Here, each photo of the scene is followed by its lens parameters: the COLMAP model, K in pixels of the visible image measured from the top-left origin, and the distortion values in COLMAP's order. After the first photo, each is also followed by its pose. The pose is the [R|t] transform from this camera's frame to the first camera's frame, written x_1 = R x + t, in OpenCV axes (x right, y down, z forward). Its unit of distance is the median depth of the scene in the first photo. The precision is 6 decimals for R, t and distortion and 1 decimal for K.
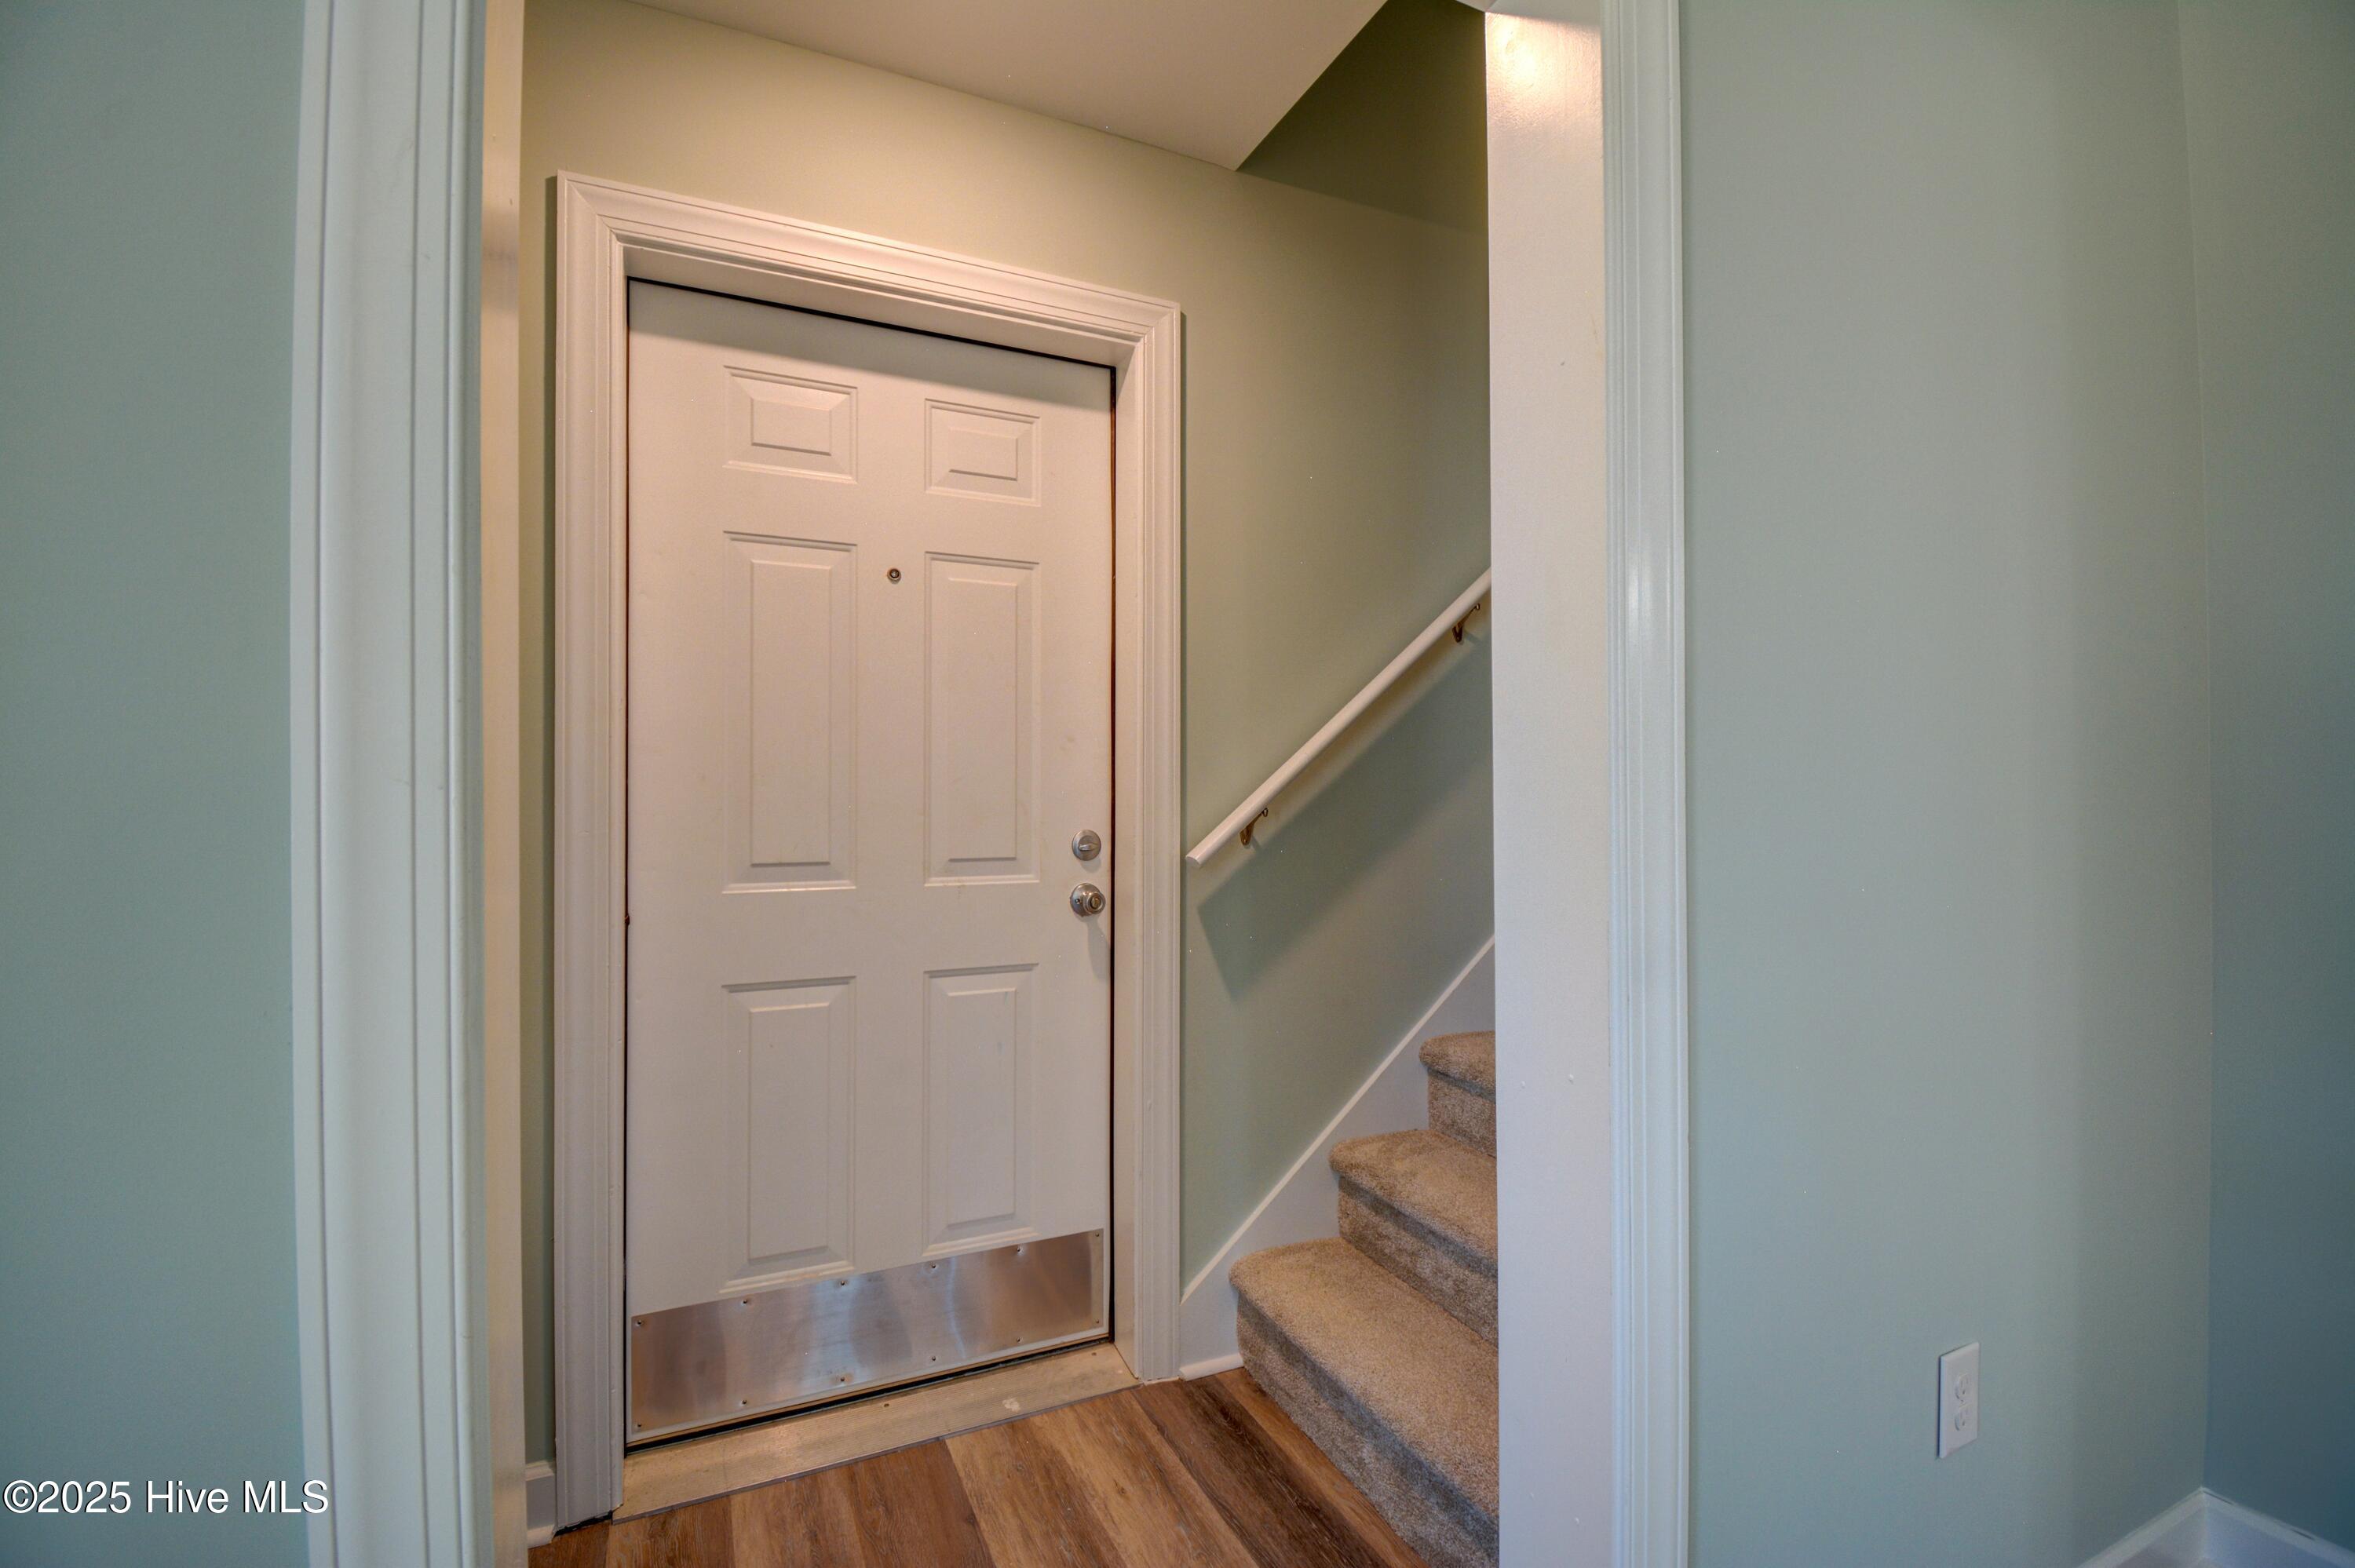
lens RADIAL K [[1034.2, 0, 1177.5], [0, 1034.2, 789.8], [0, 0, 1]] dist [0.002805, -0.018022]
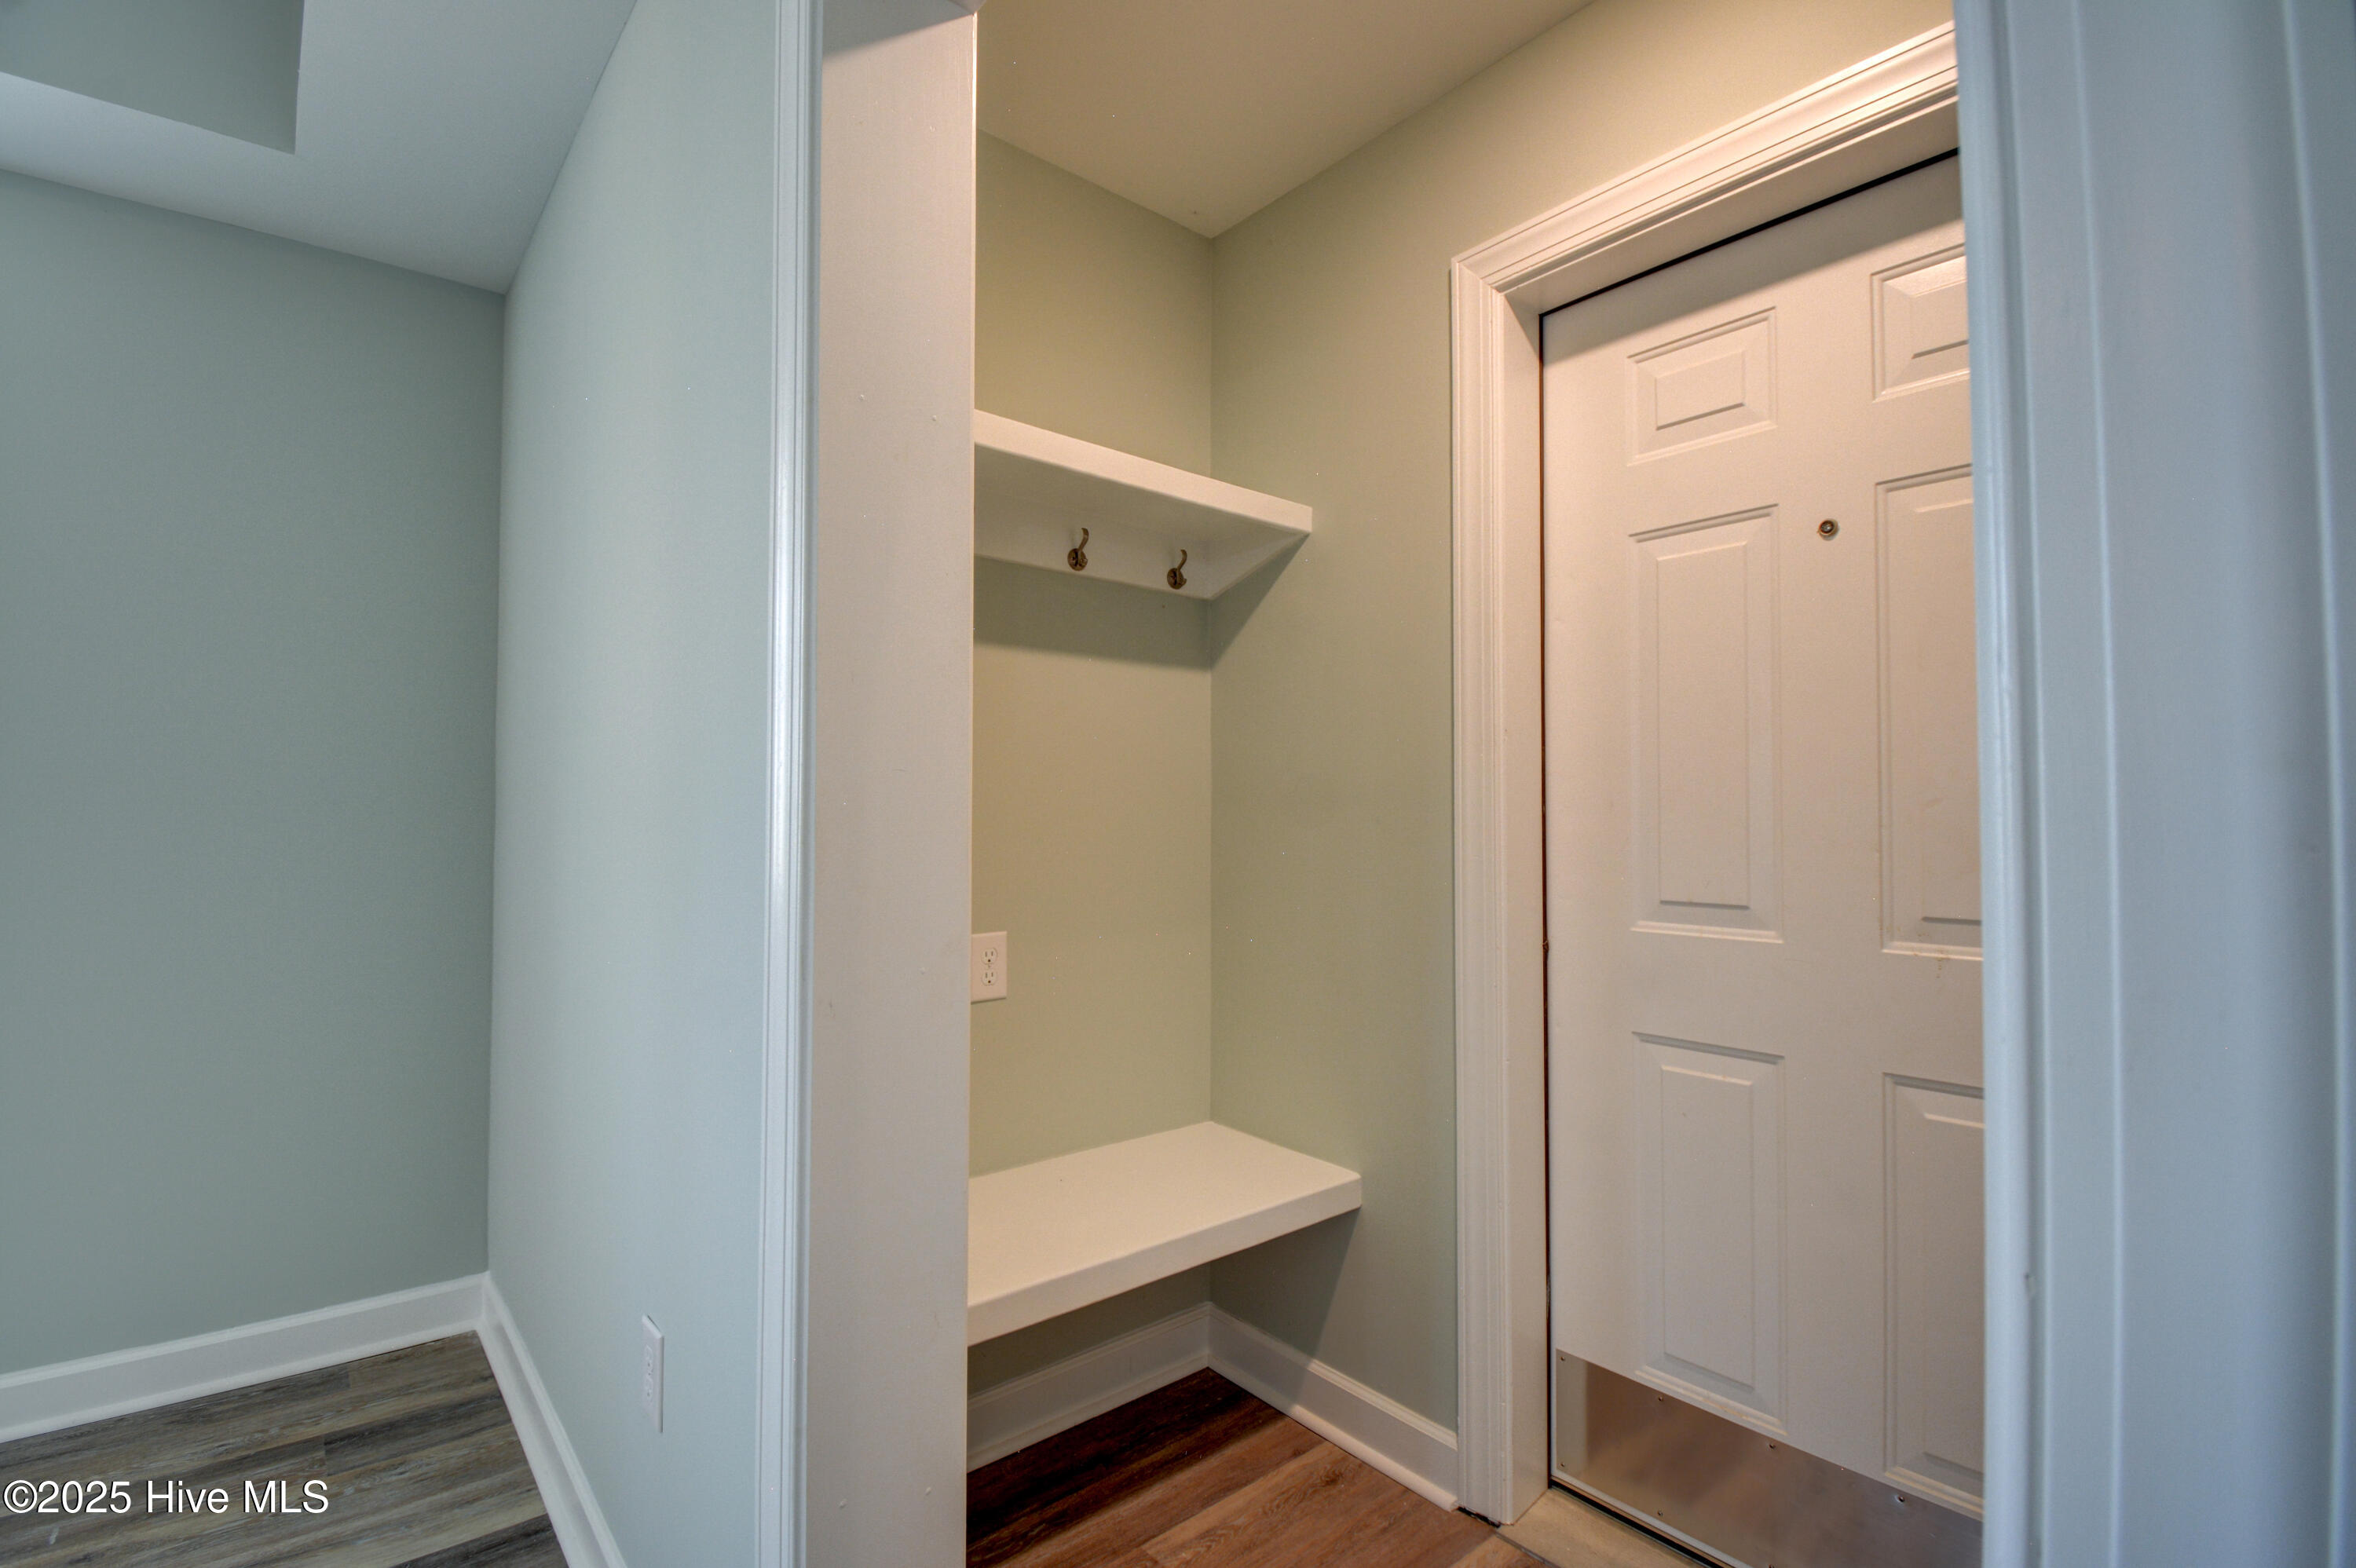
lens RADIAL K [[1034.6, 0, 1178.0], [0, 1034.6, 789.8], [0, 0, 1]] dist [0.002805, -0.018022]
pose [[0.259473, -0.026836, -0.965377, 0.336363], [-0.000801, 0.999608, -0.028003, 0.002402], [0.965750, 0.008039, 0.259350, 0.373858]]
